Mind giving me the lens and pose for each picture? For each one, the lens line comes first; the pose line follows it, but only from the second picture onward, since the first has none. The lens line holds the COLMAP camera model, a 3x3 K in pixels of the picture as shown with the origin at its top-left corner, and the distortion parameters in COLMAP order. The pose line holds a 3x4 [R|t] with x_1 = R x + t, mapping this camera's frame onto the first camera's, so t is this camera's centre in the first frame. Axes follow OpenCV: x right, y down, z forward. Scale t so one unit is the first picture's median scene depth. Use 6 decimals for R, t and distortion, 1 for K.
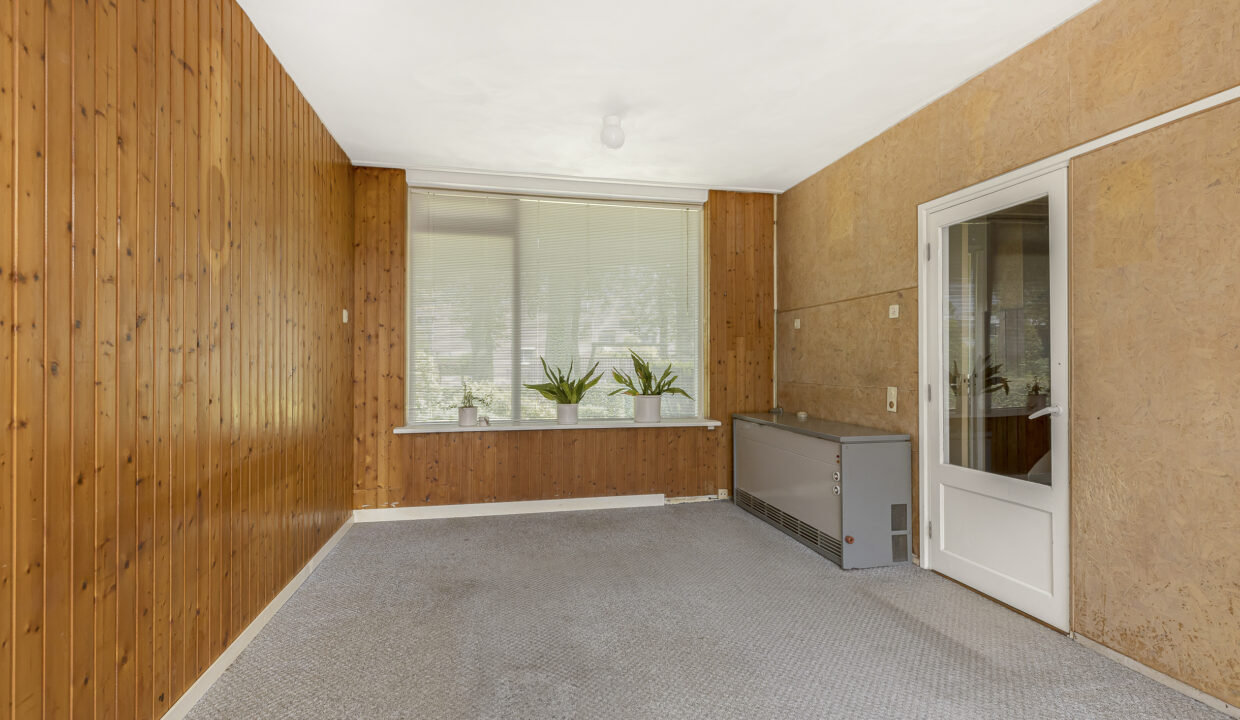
lens RADIAL K [[570.0, 0, 620.9], [0, 570.0, 355.2], [0, 0, 1]] dist [-0.000954, 0.000453]
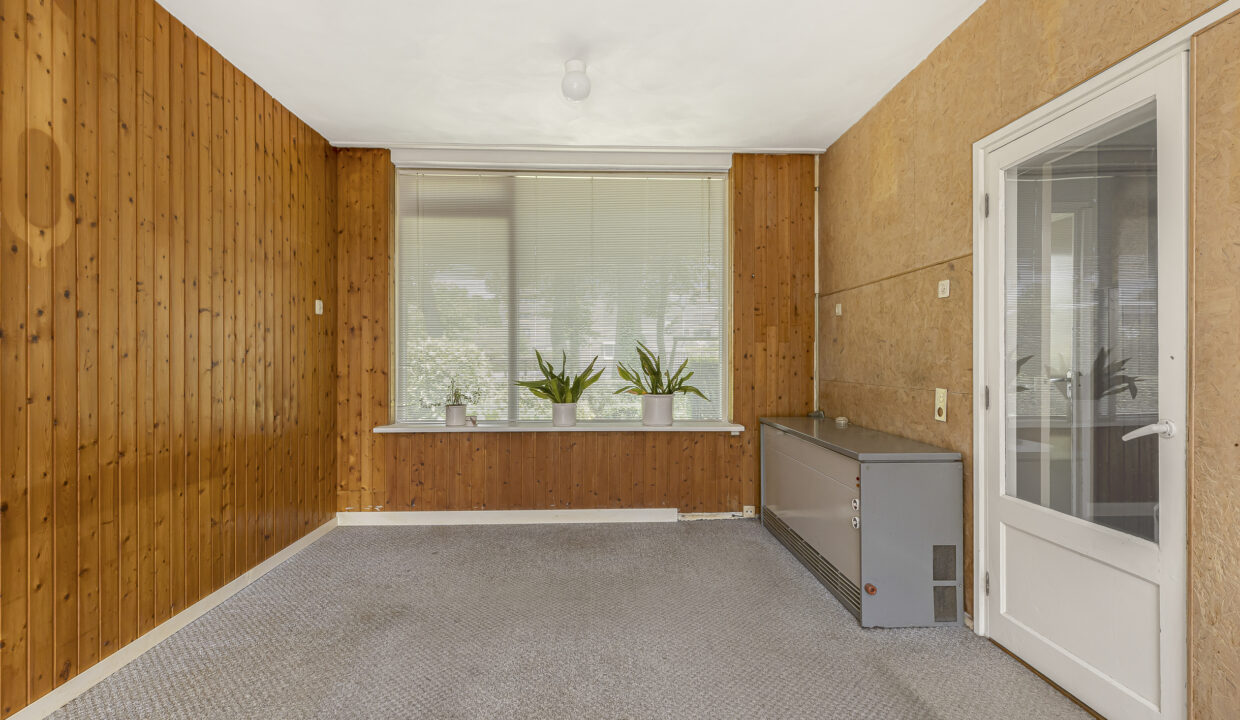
lens RADIAL K [[570.0, 0, 620.9], [0, 570.0, 355.2], [0, 0, 1]] dist [-0.000954, 0.000453]
pose [[0.984675, -0.000462, -0.174398, 0.158455], [0.002061, 0.999957, 0.008993, 0.003037], [0.174387, -0.009214, 0.984634, 0.150735]]
